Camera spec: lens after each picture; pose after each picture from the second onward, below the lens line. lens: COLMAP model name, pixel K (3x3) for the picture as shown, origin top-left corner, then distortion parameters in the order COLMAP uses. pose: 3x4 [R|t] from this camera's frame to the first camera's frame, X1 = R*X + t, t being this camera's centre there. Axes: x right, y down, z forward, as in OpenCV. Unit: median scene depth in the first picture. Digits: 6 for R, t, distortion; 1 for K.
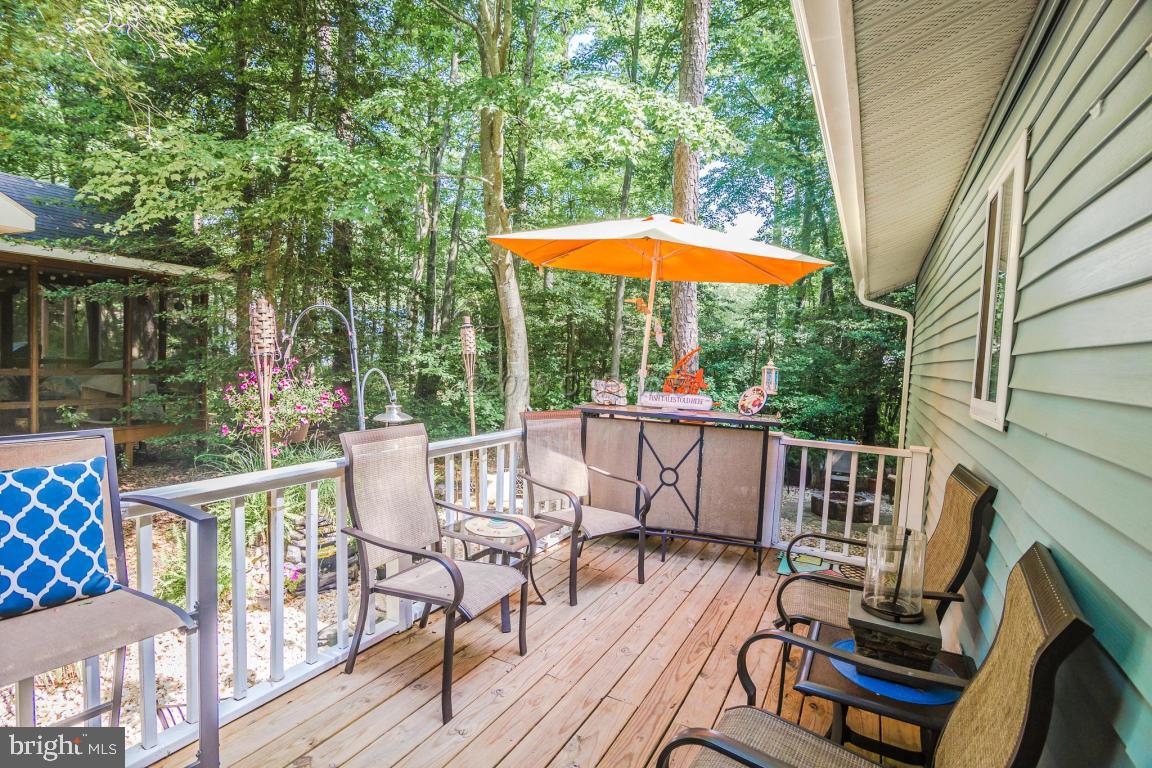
lens RADIAL K [[559.6, 0, 575.9], [0, 559.6, 386.2], [0, 0, 1]] dist [-0.019449, -0.000008]
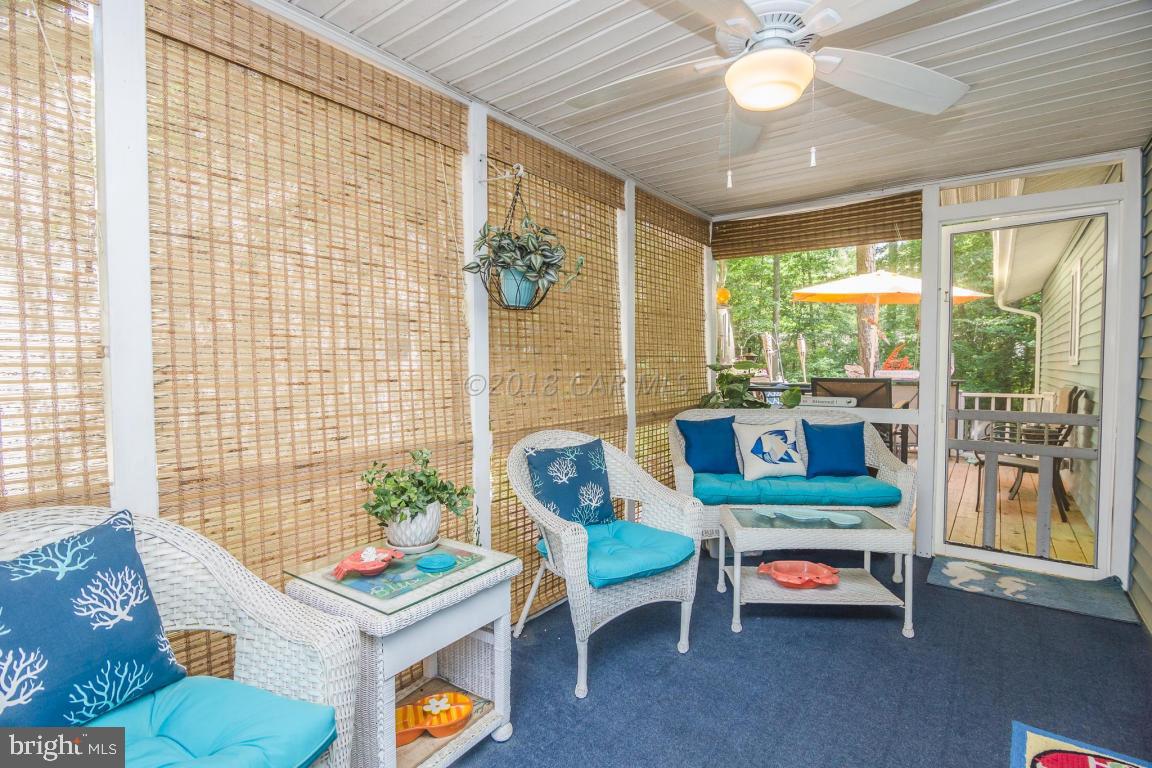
lens RADIAL K [[559.6, 0, 575.9], [0, 559.6, 386.2], [0, 0, 1]] dist [-0.019449, -0.000008]
pose [[0.986516, -0.037630, -0.159283, -0.342096], [0.034771, 0.999181, -0.020702, 0.041476], [0.159932, 0.014884, 0.987016, -0.571093]]
